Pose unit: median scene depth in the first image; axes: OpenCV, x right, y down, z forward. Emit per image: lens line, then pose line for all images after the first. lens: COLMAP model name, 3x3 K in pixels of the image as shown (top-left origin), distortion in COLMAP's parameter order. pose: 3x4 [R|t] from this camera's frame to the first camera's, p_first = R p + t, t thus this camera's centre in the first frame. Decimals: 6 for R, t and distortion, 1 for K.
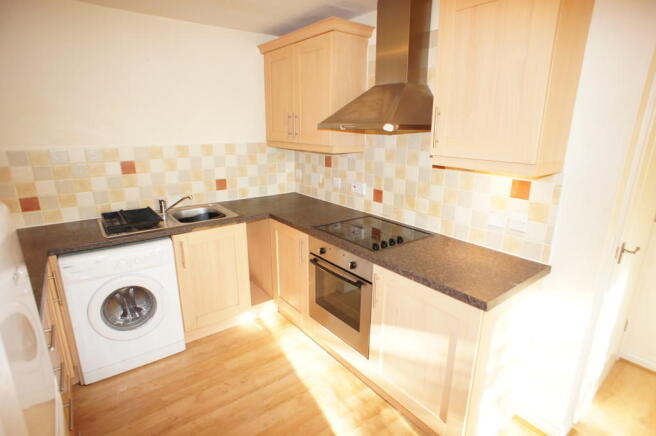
lens RADIAL K [[345.2, 0, 328.8], [0, 345.2, 218.9], [0, 0, 1]] dist [-0.087229, 0.060129]
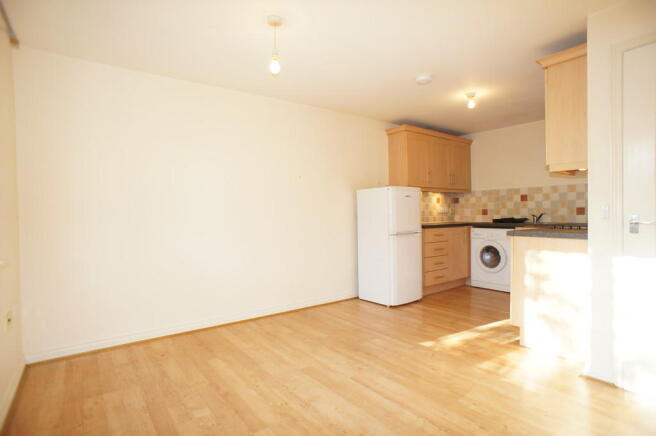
lens RADIAL K [[345.2, 0, 328.8], [0, 345.2, 218.9], [0, 0, 1]] dist [-0.087229, 0.060129]
pose [[-0.002433, 0.011679, -0.999929, 1.360739], [-0.248197, 0.968636, 0.011917, 0.222284], [0.968707, 0.248208, 0.000542, -0.063716]]
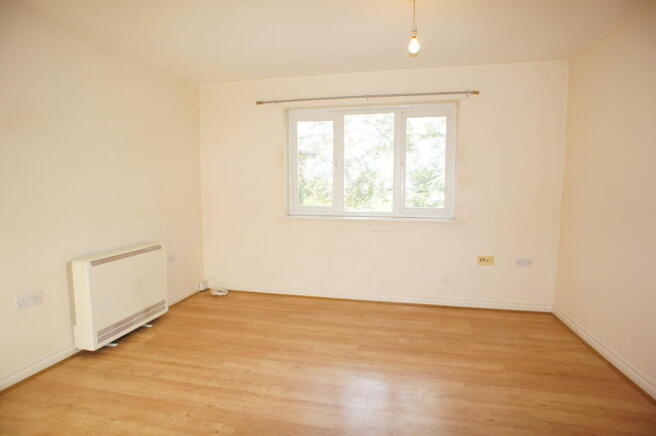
lens RADIAL K [[345.2, 0, 328.8], [0, 345.2, 218.9], [0, 0, 1]] dist [-0.087229, 0.060129]
pose [[-0.640441, -0.079841, 0.763846, -0.018595], [0.194059, 0.945485, 0.261534, 0.030852], [-0.743086, 0.315728, -0.590033, 0.458108]]
